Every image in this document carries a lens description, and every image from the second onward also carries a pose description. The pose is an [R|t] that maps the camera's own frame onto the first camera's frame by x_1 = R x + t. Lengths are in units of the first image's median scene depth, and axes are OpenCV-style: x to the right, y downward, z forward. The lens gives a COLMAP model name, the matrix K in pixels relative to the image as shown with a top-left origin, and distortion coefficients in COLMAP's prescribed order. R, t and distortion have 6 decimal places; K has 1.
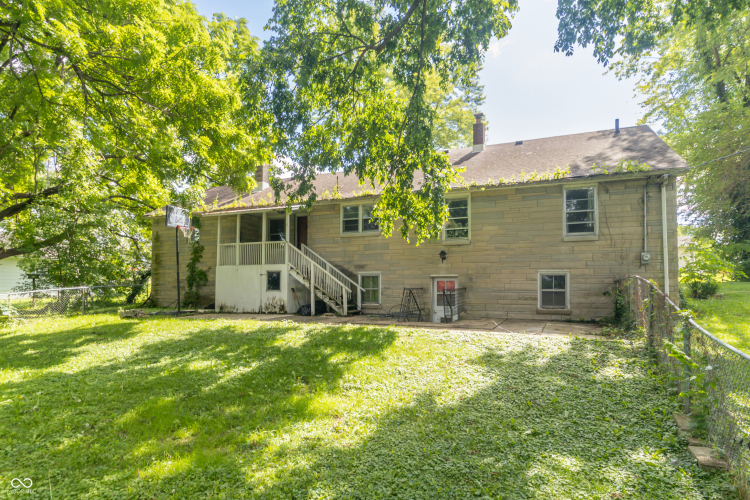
lens RADIAL K [[429.8, 0, 375.9], [0, 429.8, 254.6], [0, 0, 1]] dist [0.004984, 0.000416]
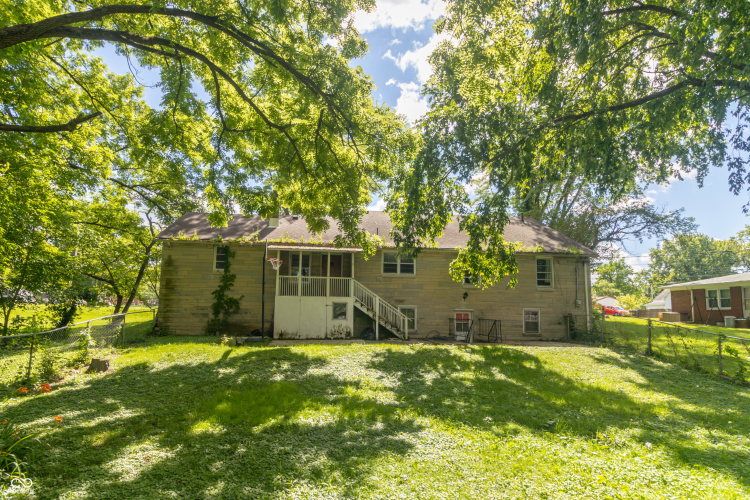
lens RADIAL K [[408.0, 0, 357.2], [0, 408.0, 247.9], [0, 0, 1]] dist [0.006801, -0.002786]
pose [[0.865334, 0.094876, 0.492134, -0.787805], [-0.052382, 0.993662, -0.099459, -0.002004], [-0.498451, 0.060286, 0.864819, -0.001462]]
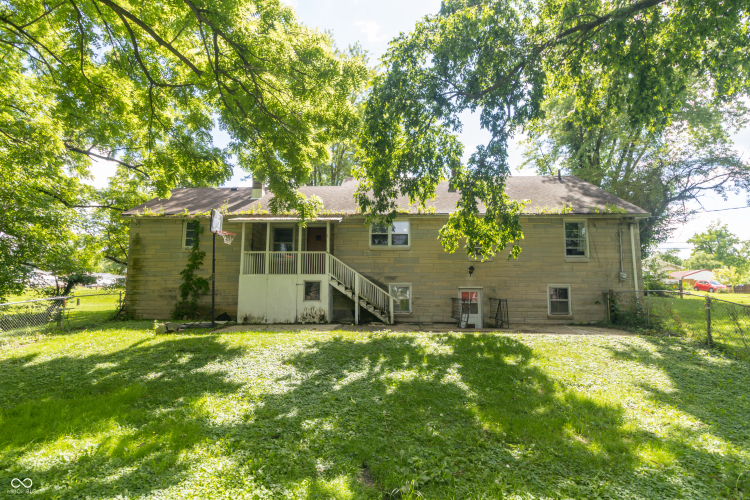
lens RADIAL K [[408.0, 0, 367.6], [0, 408.0, 227.9], [0, 0, 1]] dist [0.006801, -0.002786]
pose [[0.933731, 0.060898, 0.352757, -0.478552], [-0.029682, 0.995201, -0.093237, -0.000066], [-0.356743, 0.076588, 0.931058, 0.052374]]
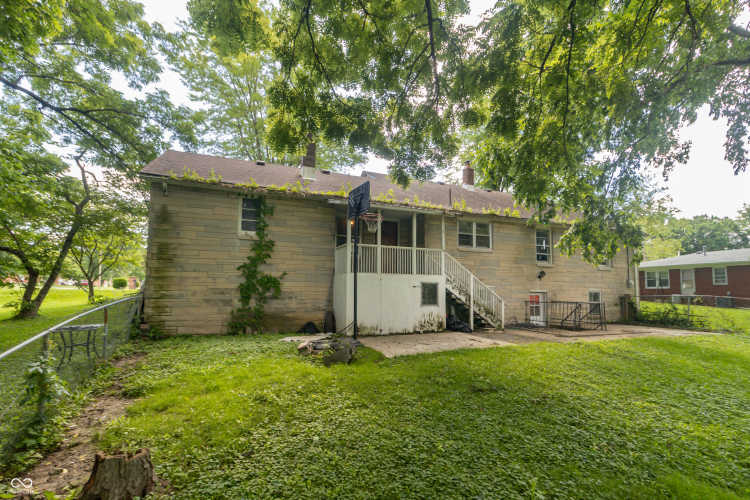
lens RADIAL K [[353.2, 0, 373.0], [0, 353.2, 252.3], [0, 0, 1]] dist [0.002693, 0.002972]
pose [[0.688693, 0.089619, 0.719493, -0.861167], [-0.061191, 0.995976, -0.065486, 0.031667], [-0.722466, 0.001074, 0.691405, 0.610960]]
